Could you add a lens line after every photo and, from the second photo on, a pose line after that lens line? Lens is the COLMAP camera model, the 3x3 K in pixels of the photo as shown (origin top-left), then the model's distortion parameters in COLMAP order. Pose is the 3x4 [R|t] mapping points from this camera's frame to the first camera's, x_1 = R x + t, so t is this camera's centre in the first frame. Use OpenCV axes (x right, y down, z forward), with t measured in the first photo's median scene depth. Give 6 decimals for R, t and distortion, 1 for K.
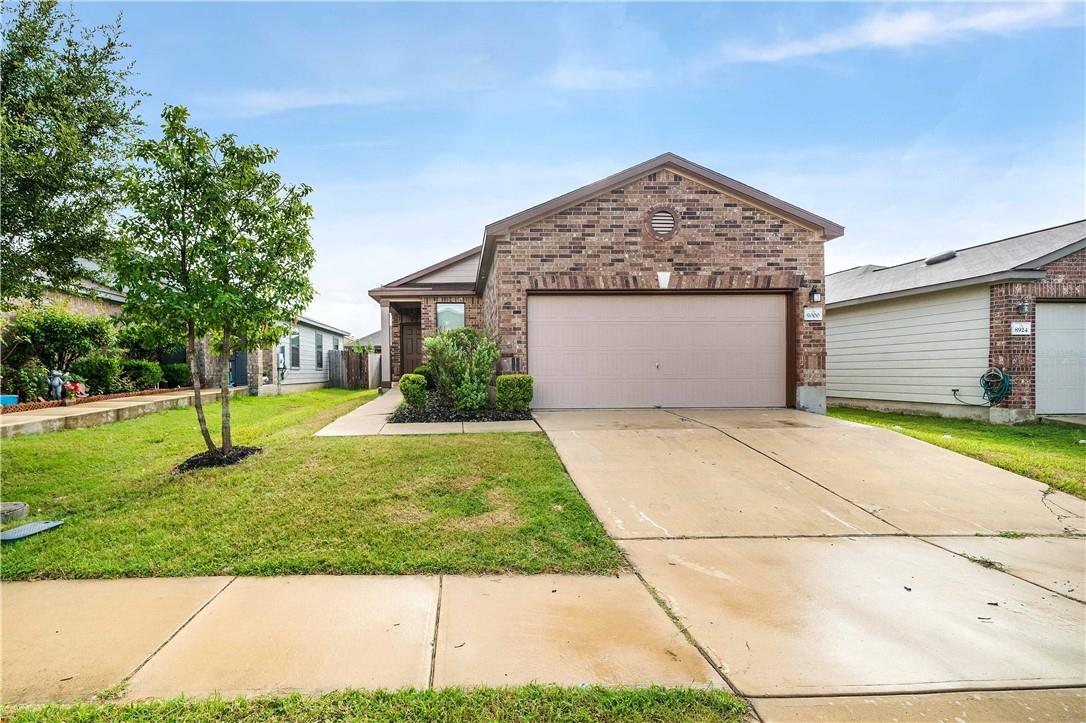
lens RADIAL K [[456.9, 0, 543.7], [0, 456.9, 359.2], [0, 0, 1]] dist [0.001874, 0.000329]
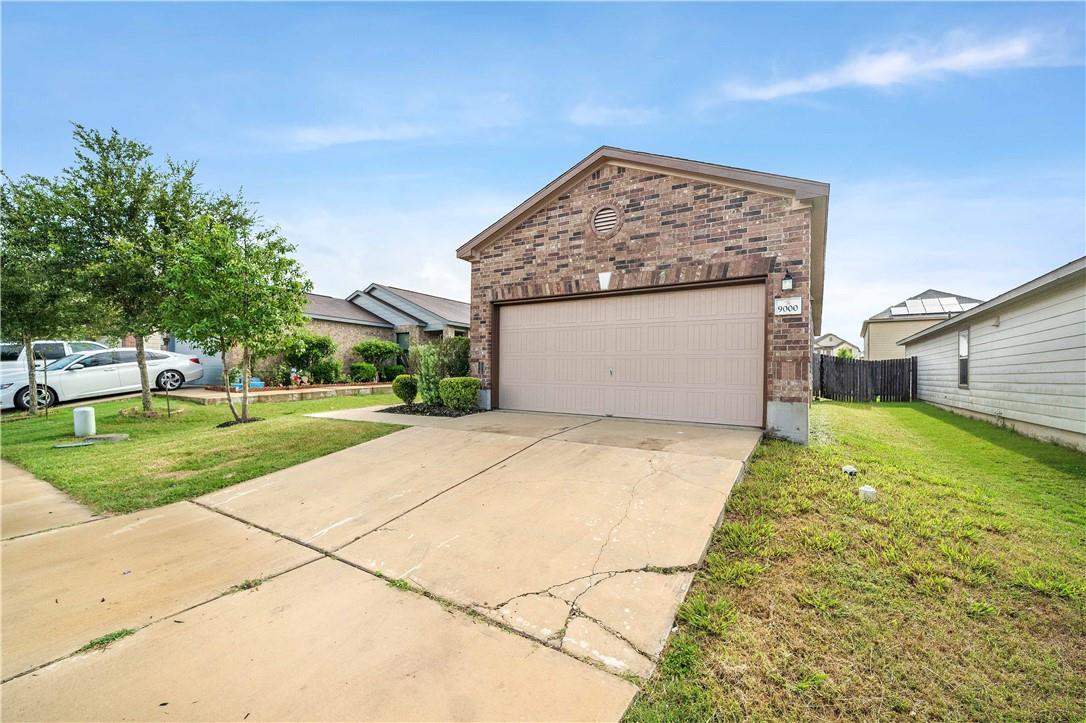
lens RADIAL K [[425.2, 0, 543.2], [0, 425.2, 359.6], [0, 0, 1]] dist [-0.001447, 0.000273]
pose [[0.843246, 0.001066, -0.537527, 0.625913], [-0.006710, 0.999941, -0.008542, -0.002303], [0.537486, 0.010810, 0.843203, 0.191764]]
